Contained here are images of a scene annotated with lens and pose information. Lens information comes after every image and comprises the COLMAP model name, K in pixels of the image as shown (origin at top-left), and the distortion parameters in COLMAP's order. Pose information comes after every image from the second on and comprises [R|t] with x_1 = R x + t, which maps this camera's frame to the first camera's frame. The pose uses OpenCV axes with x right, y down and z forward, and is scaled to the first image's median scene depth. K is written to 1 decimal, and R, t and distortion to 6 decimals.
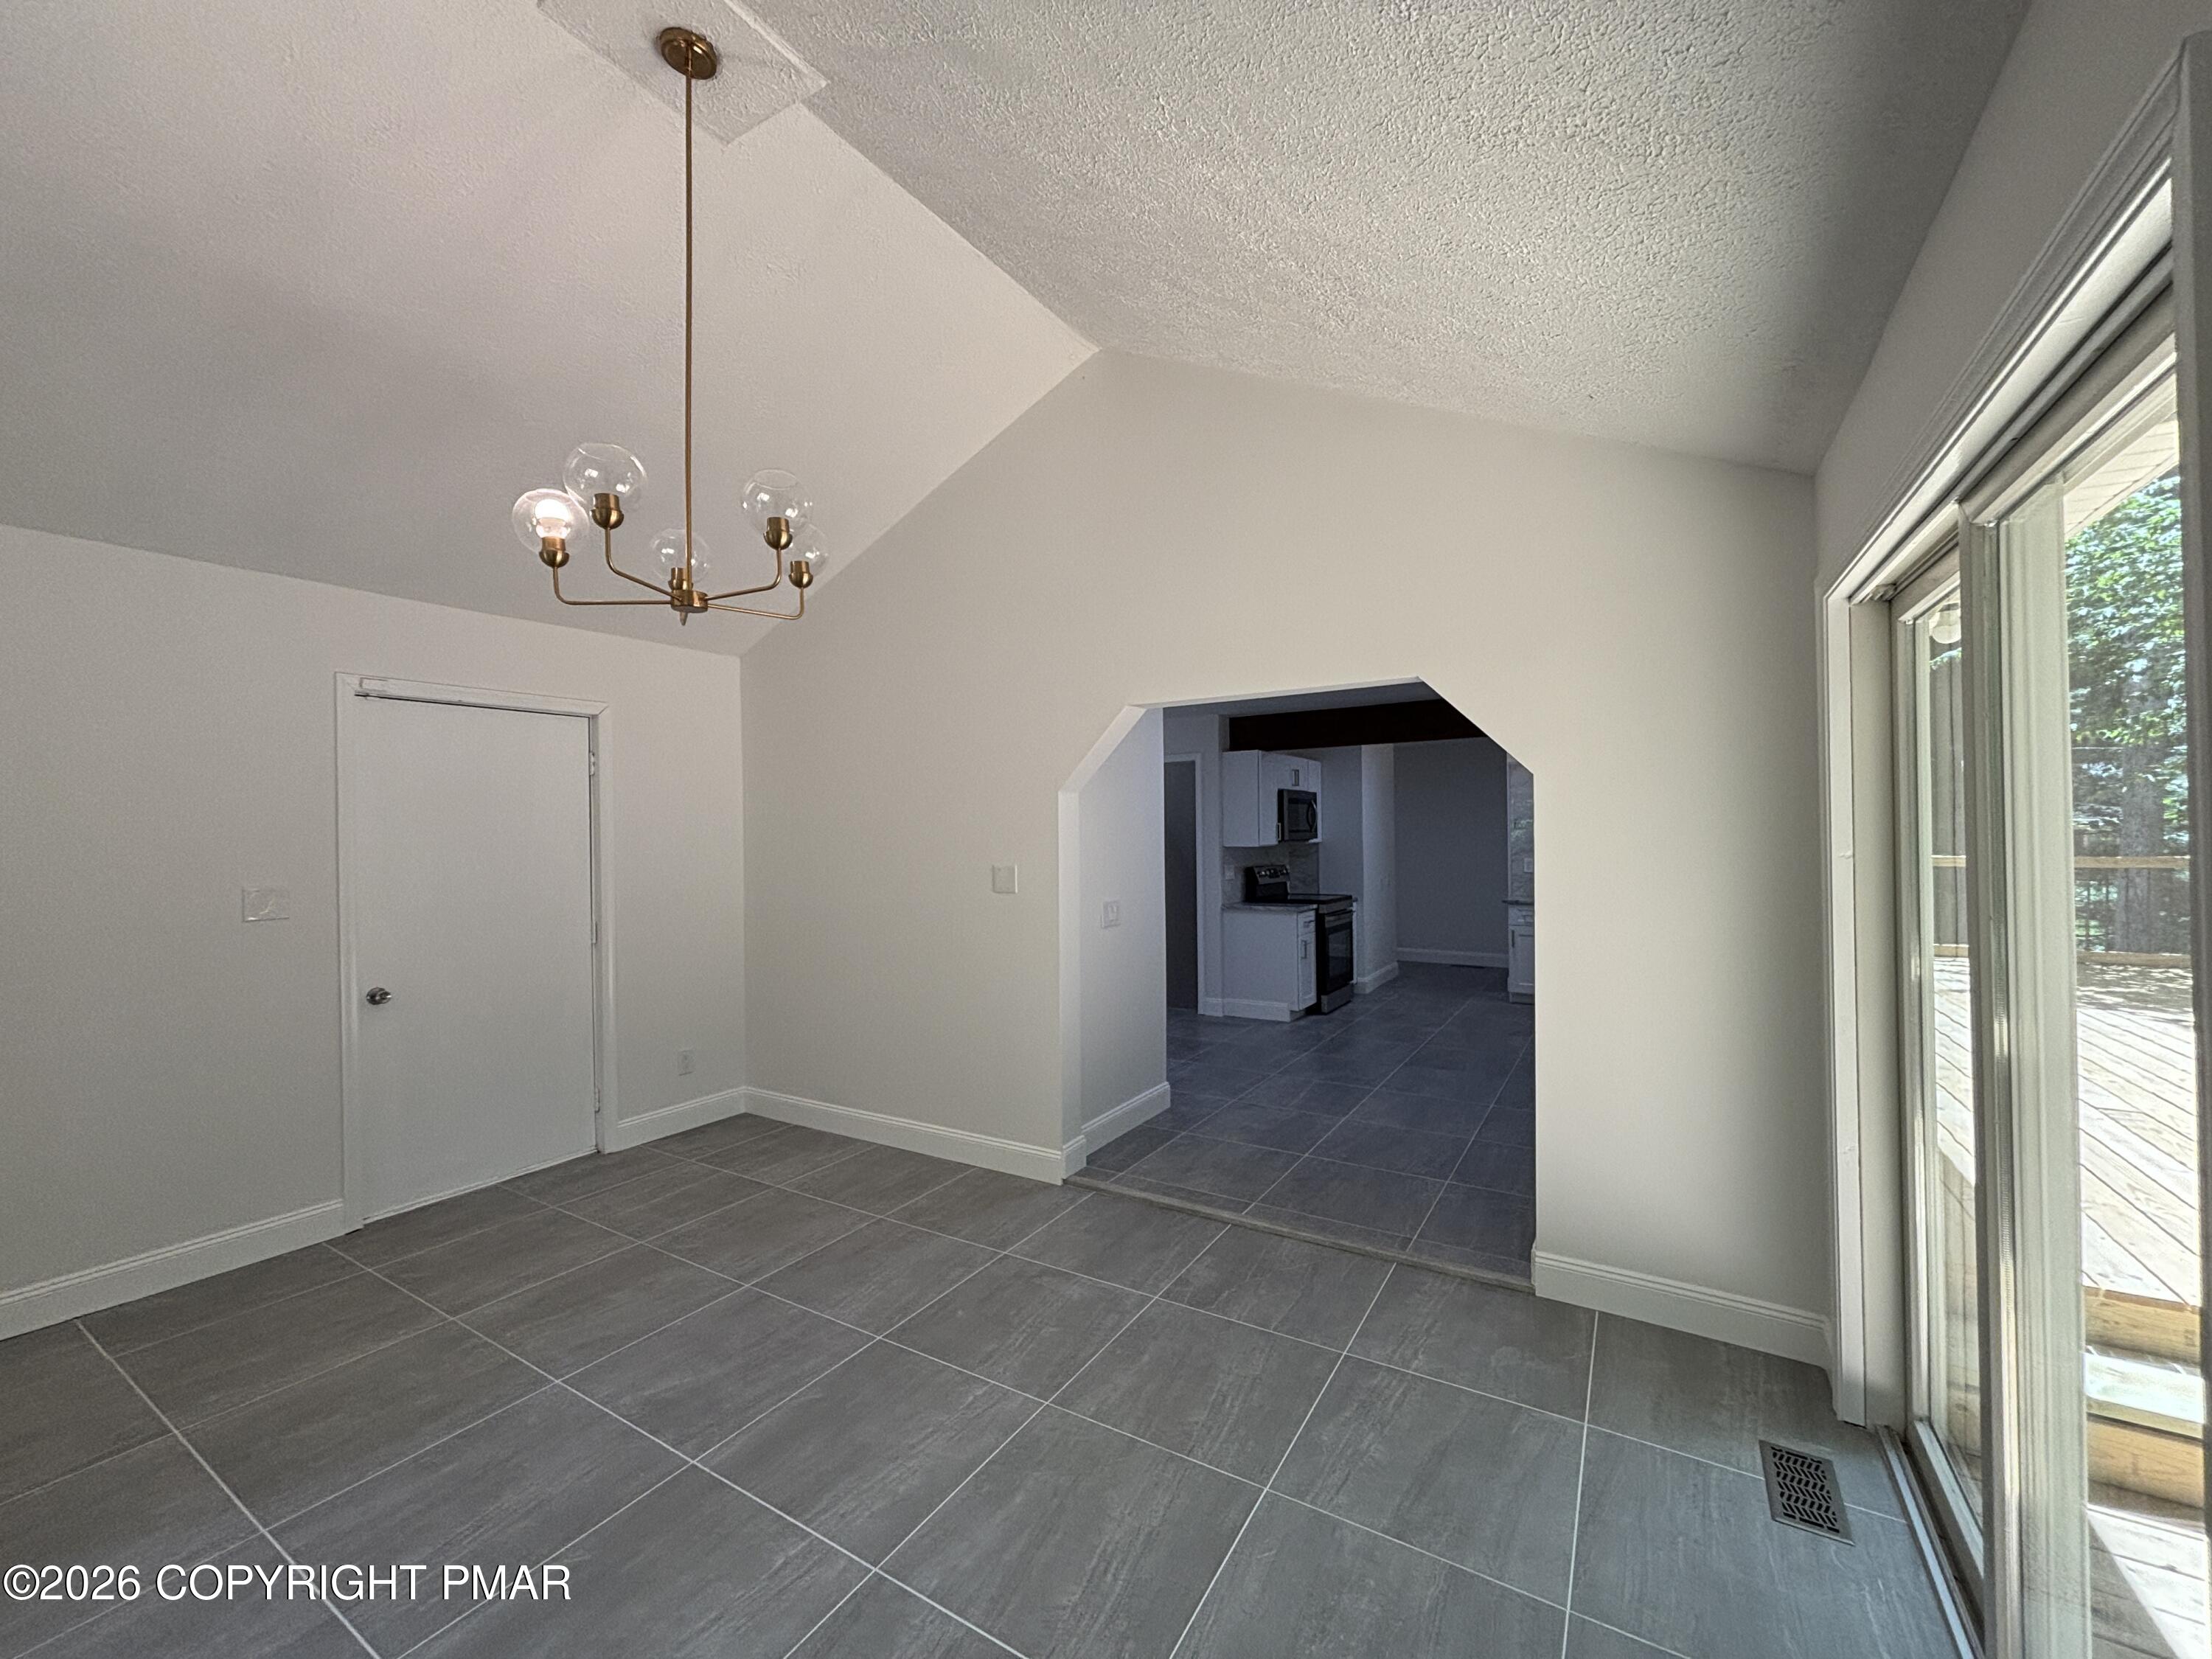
lens RADIAL K [[886.0, 0, 1094.5], [0, 886.0, 830.6], [0, 0, 1]] dist [0.005142, -0.001567]
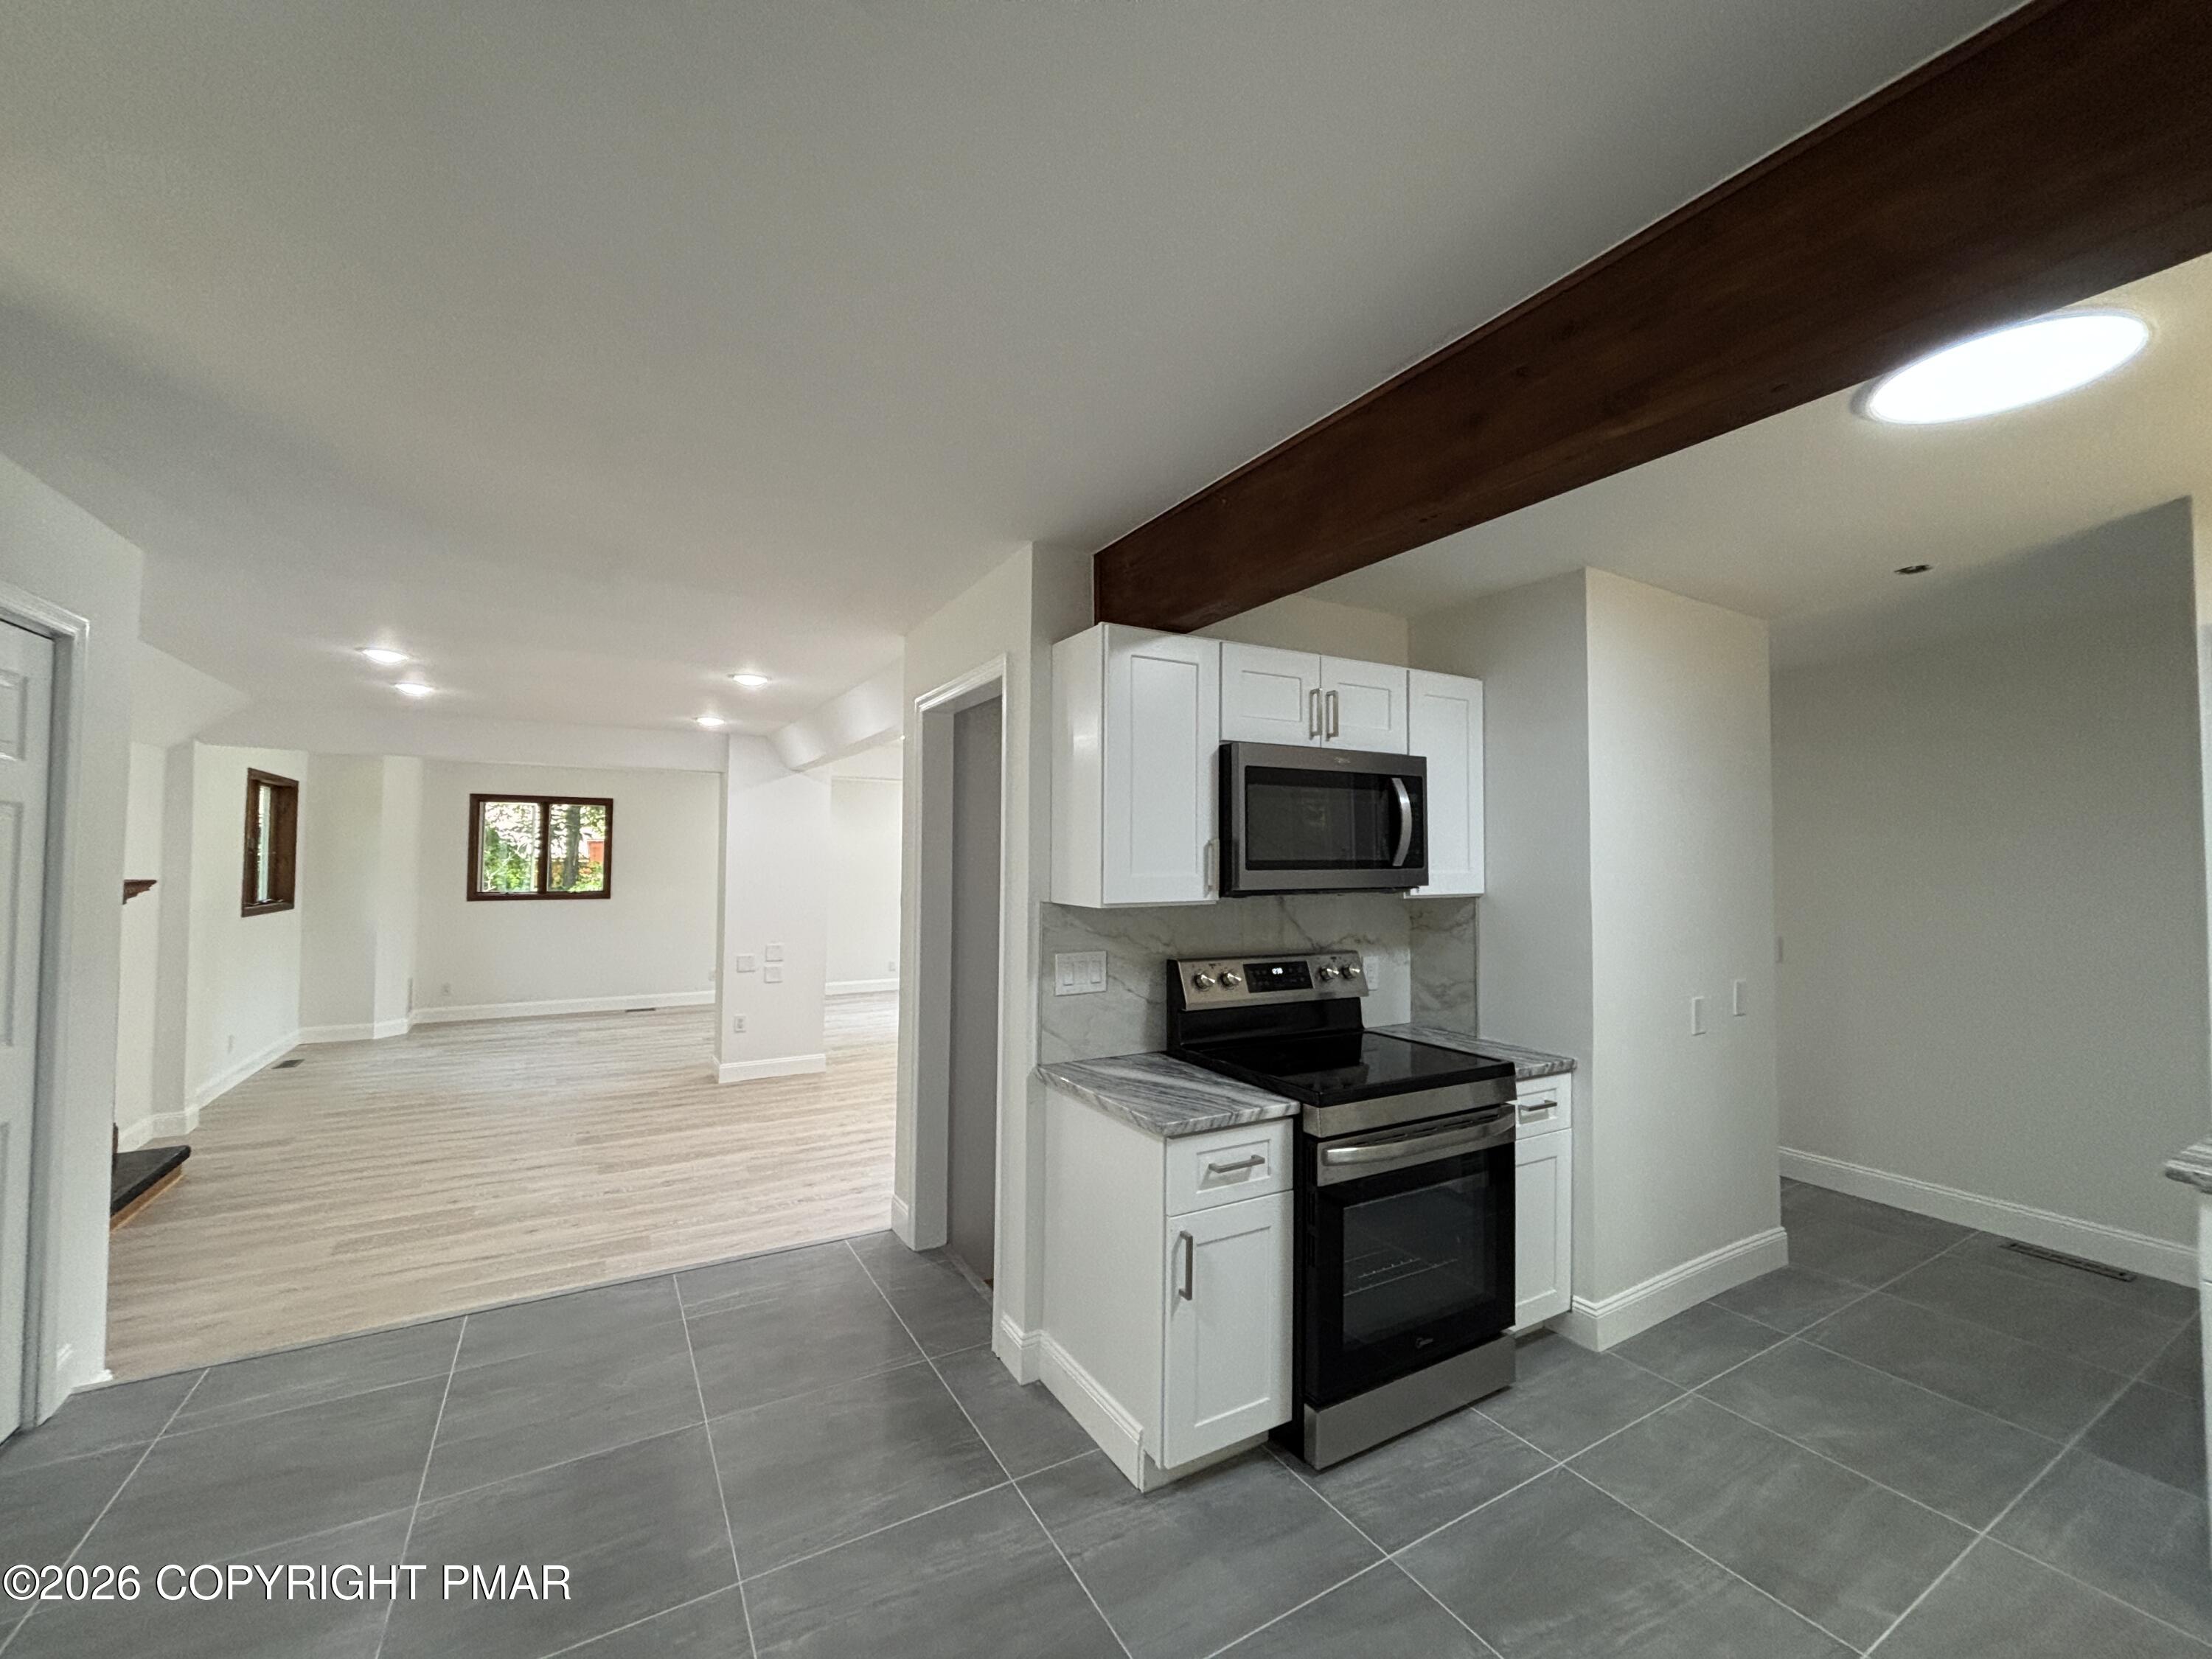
lens RADIAL K [[886.0, 0, 1089.9], [0, 886.0, 837.9], [0, 0, 1]] dist [0.005142, -0.001567]
pose [[0.880776, -0.000136, -0.473533, 0.322499], [-0.006907, 0.999890, -0.013135, -0.005123], [0.473482, 0.014839, 0.880678, 0.664774]]
